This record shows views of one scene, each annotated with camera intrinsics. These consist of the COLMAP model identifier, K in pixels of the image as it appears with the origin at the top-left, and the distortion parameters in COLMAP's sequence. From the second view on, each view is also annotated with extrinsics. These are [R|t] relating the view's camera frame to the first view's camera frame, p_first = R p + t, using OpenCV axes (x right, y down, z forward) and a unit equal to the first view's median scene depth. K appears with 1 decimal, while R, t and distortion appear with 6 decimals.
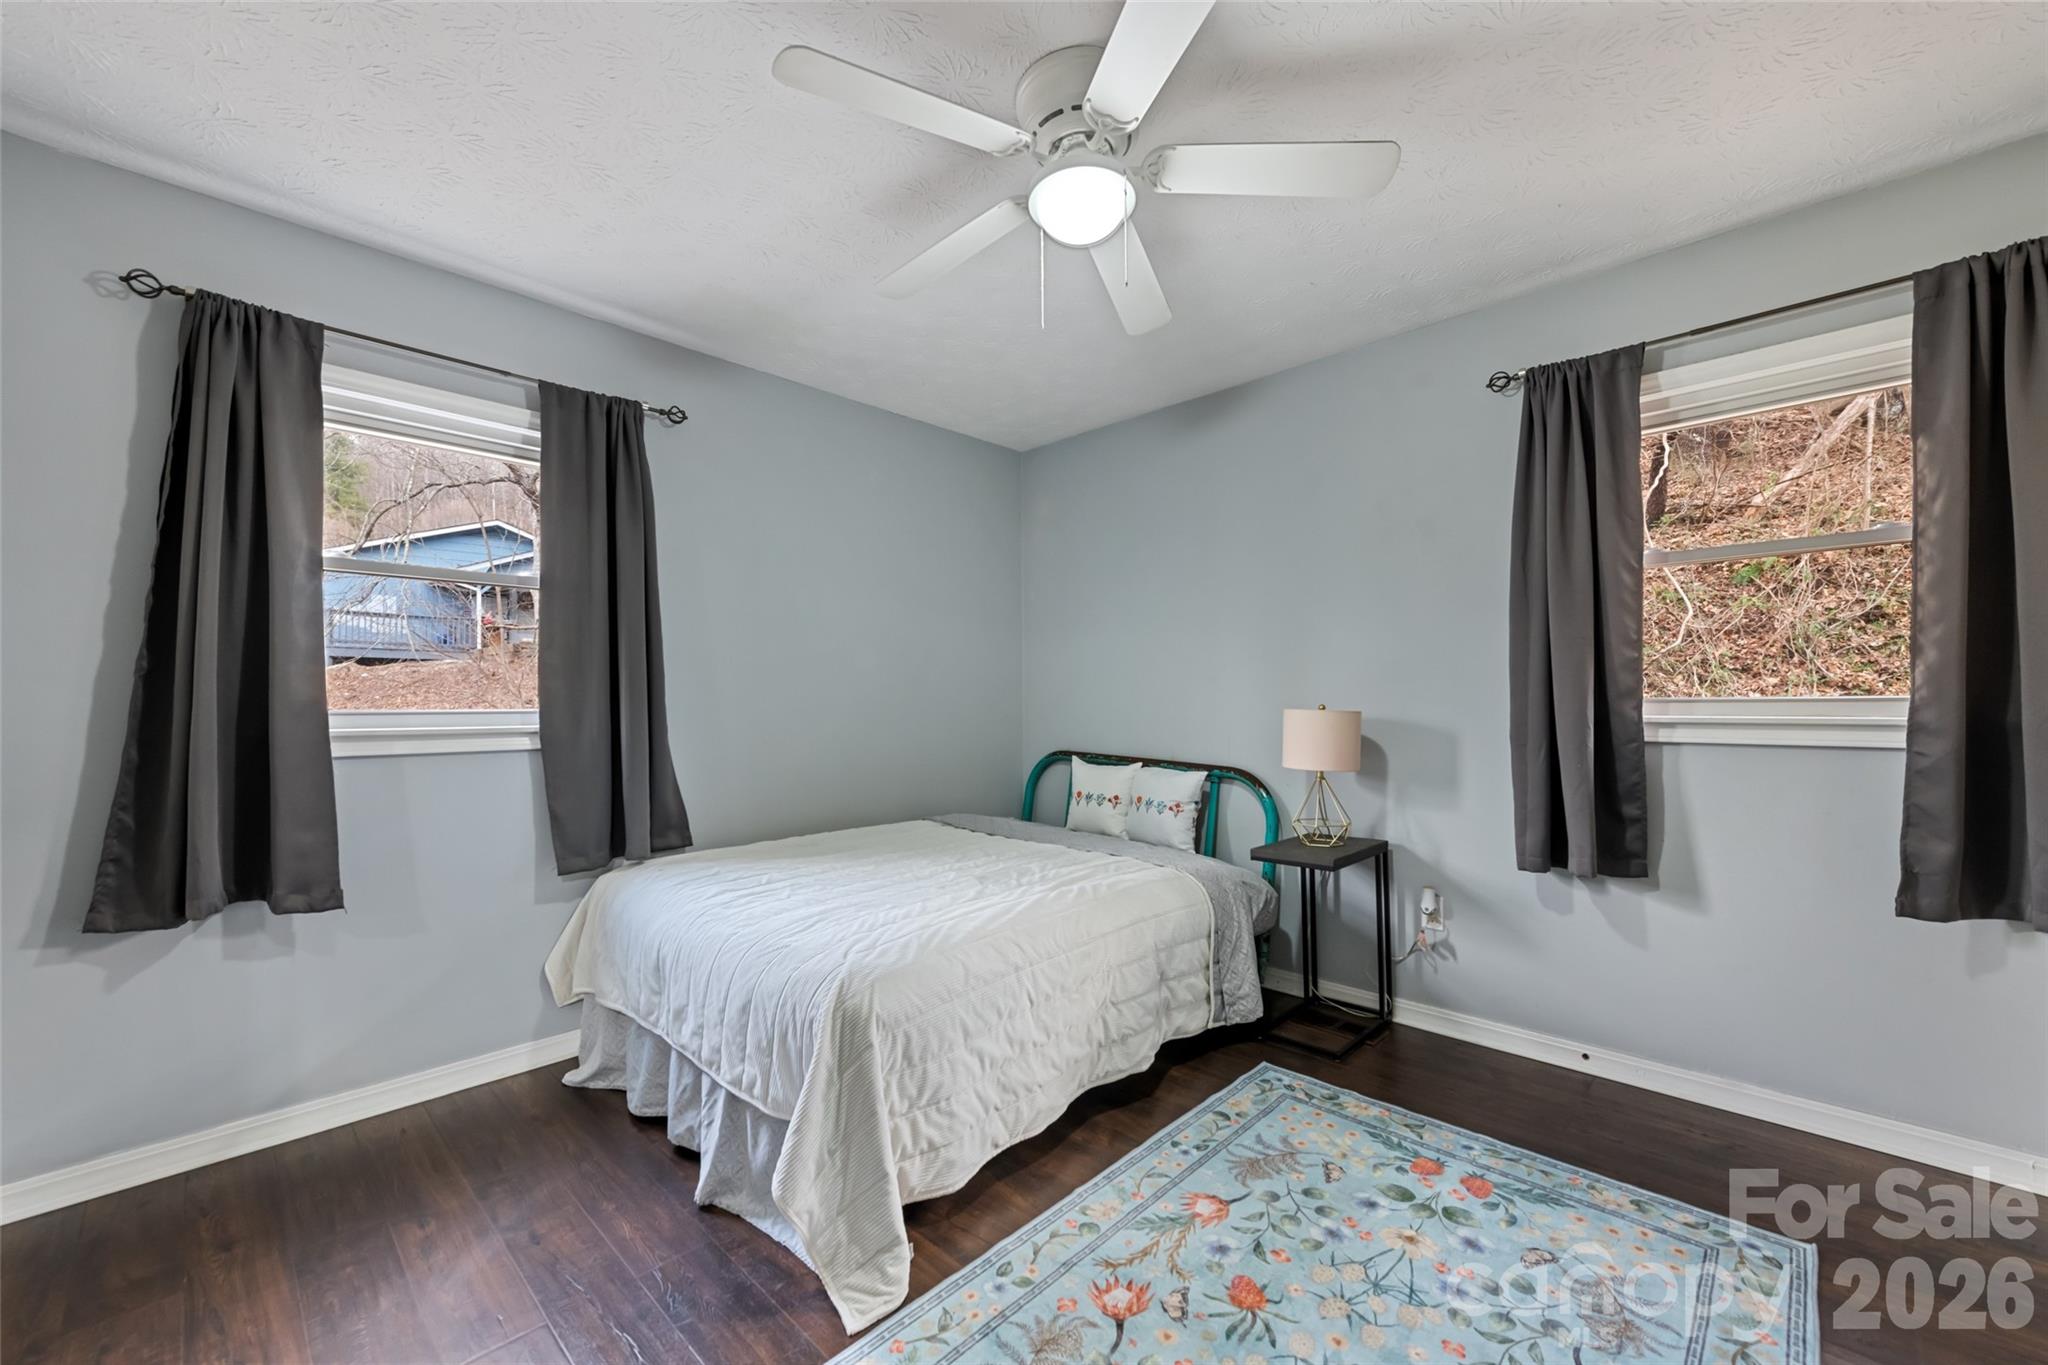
lens RADIAL K [[826.4, 0, 1016.3], [0, 826.4, 692.9], [0, 0, 1]] dist [0.001935, 0.000018]
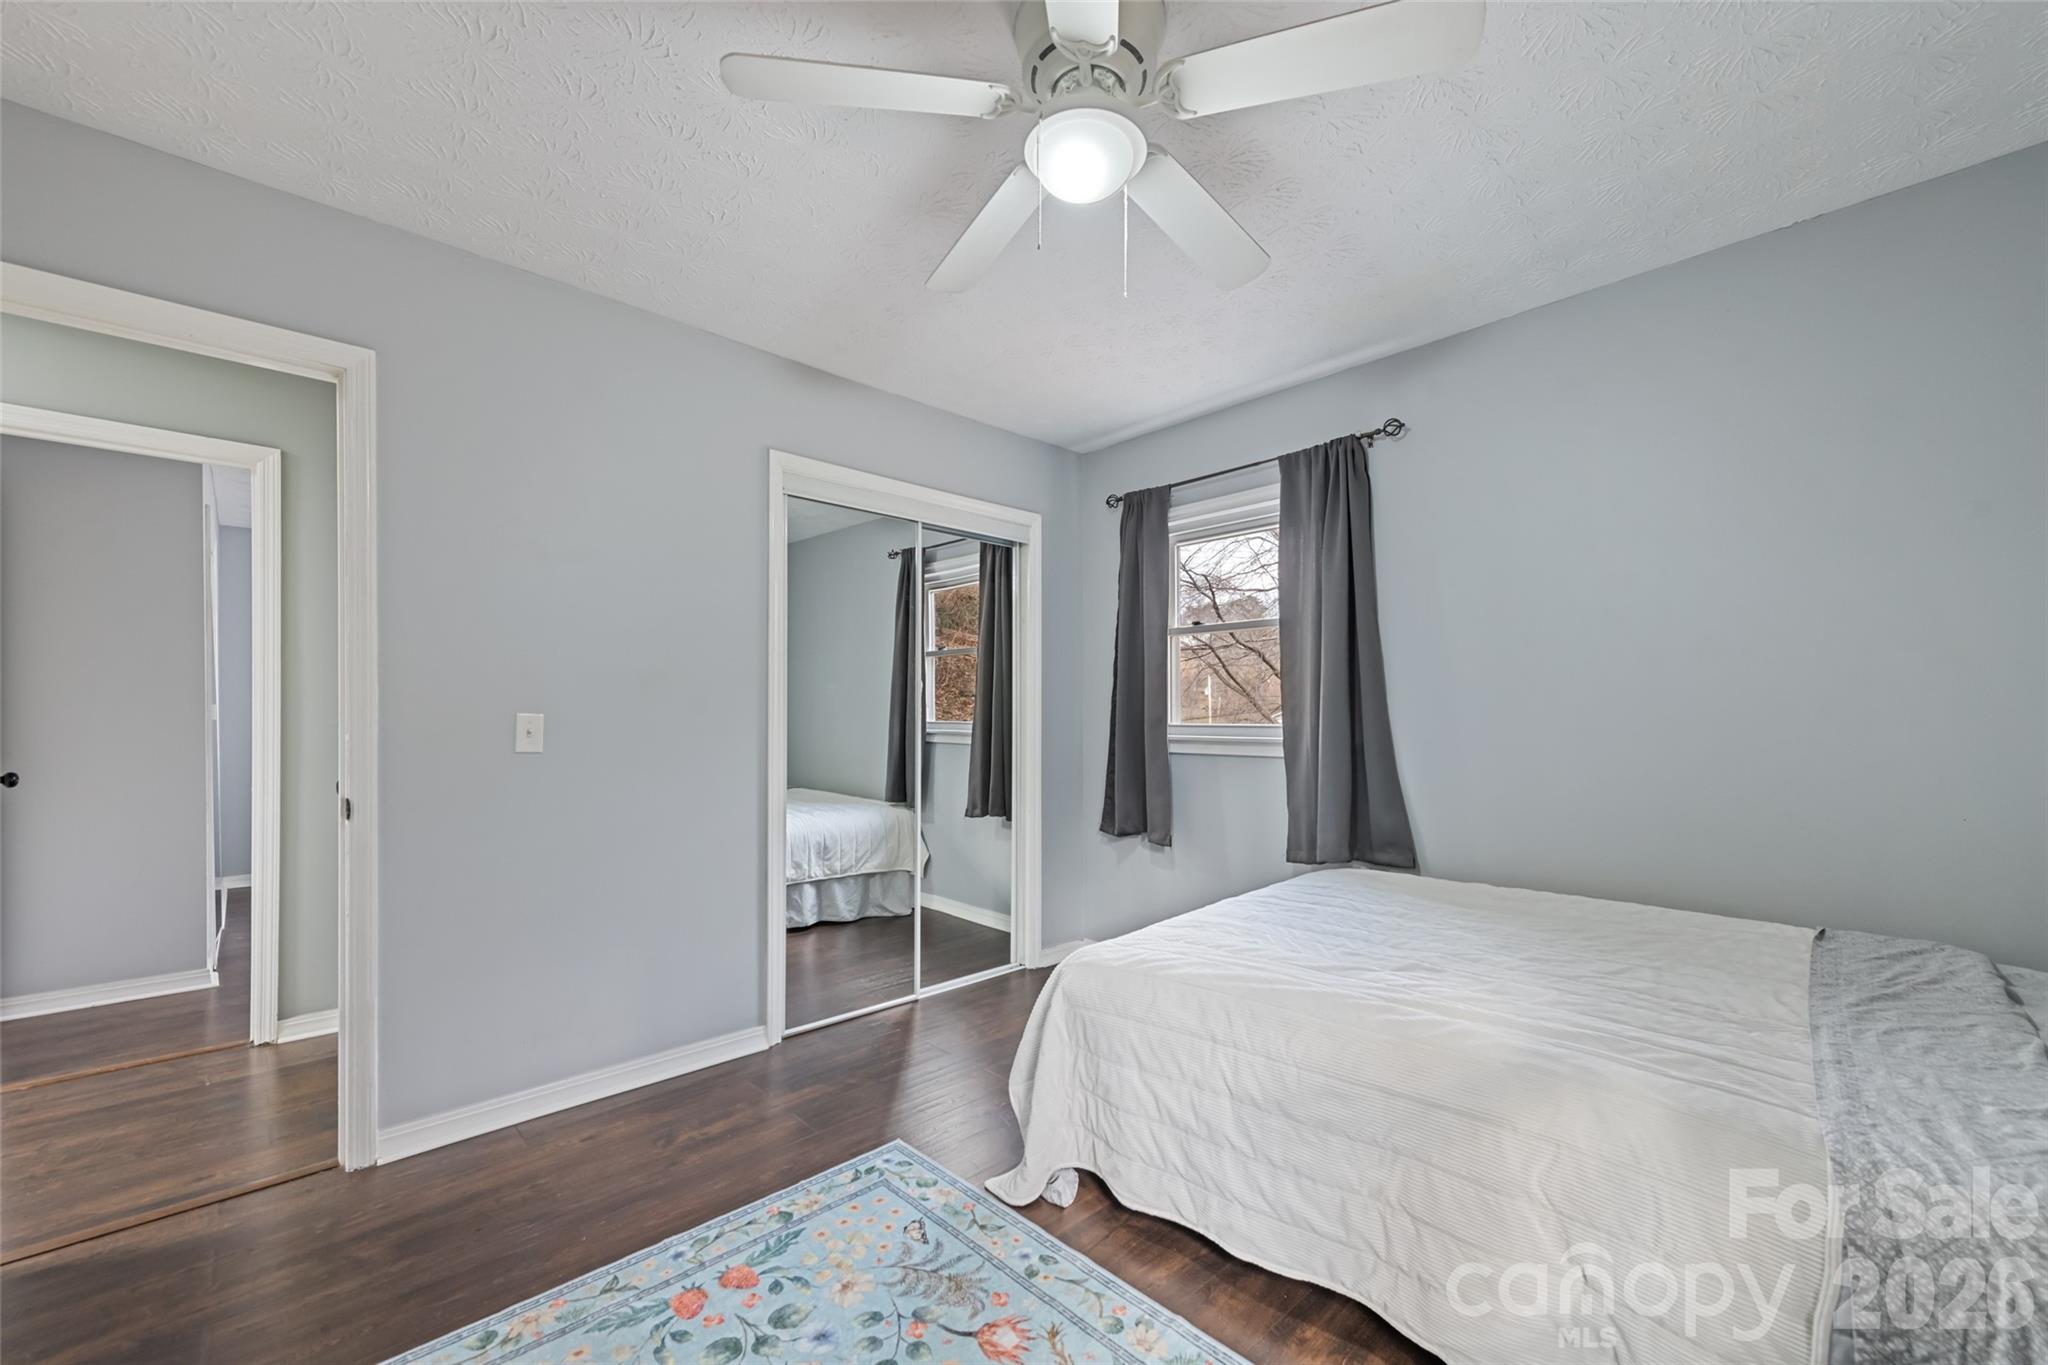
lens RADIAL K [[826.4, 0, 1017.3], [0, 826.4, 703.8], [0, 0, 1]] dist [0.001935, 0.000018]
pose [[-0.071399, -0.002259, -0.997445, 0.866466], [0.030039, 0.999539, -0.004414, -0.016394], [0.996995, -0.030278, -0.071298, 0.864989]]
